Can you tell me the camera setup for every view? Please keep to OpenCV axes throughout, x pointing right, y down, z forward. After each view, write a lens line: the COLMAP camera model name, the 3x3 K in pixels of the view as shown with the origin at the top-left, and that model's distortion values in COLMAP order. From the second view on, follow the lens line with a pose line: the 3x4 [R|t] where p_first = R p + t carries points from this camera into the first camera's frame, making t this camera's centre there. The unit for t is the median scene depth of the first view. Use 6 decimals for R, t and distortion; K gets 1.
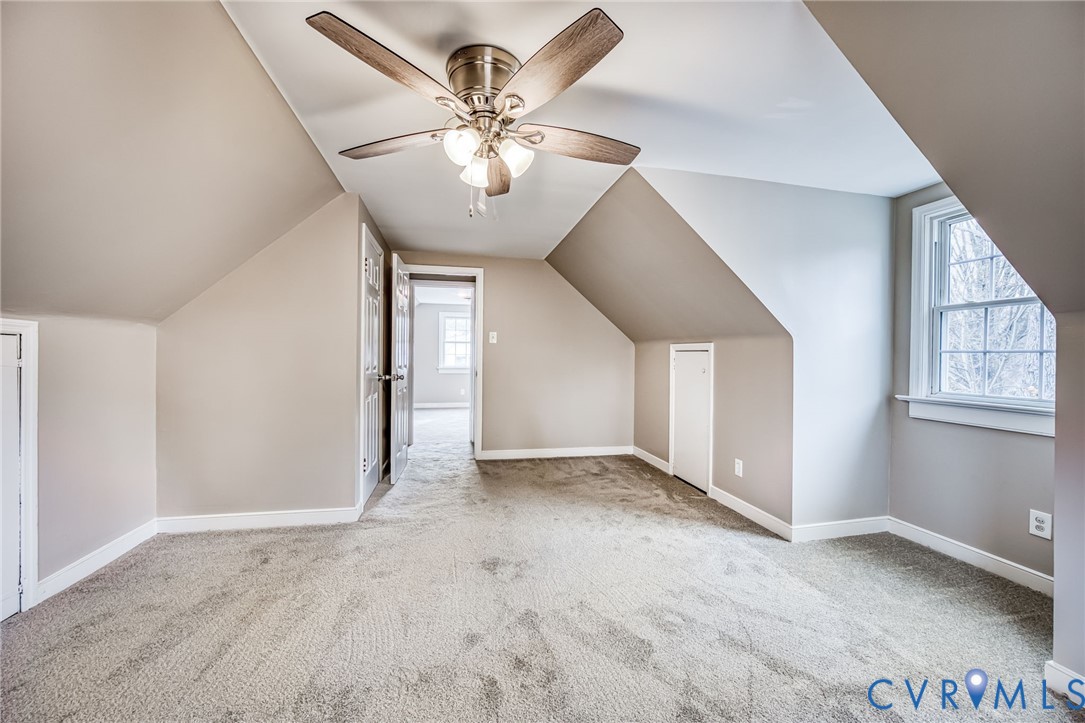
lens RADIAL K [[440.5, 0, 545.7], [0, 440.5, 357.7], [0, 0, 1]] dist [-0.000356, -0.000031]
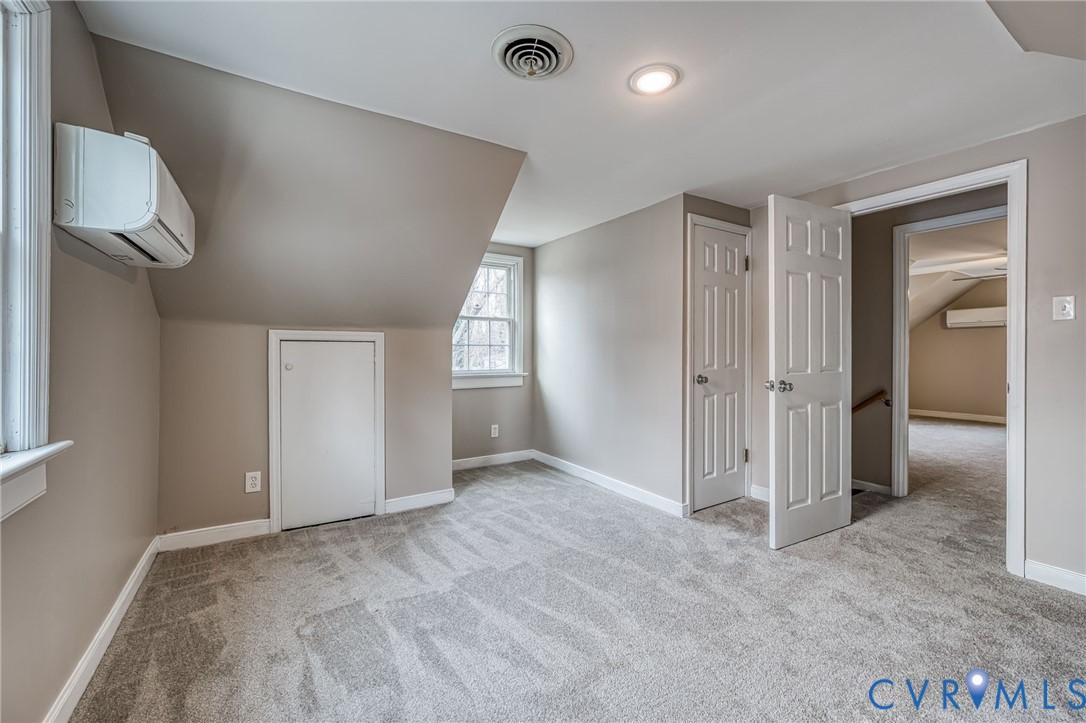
lens RADIAL K [[440.9, 0, 546.2], [0, 440.9, 357.7], [0, 0, 1]] dist [-0.000356, -0.000031]
pose [[-0.326077, -0.019545, 0.945141, -0.511769], [0.006344, 0.999718, 0.022862, -0.002362], [-0.945322, 0.013451, -0.325861, 0.955877]]
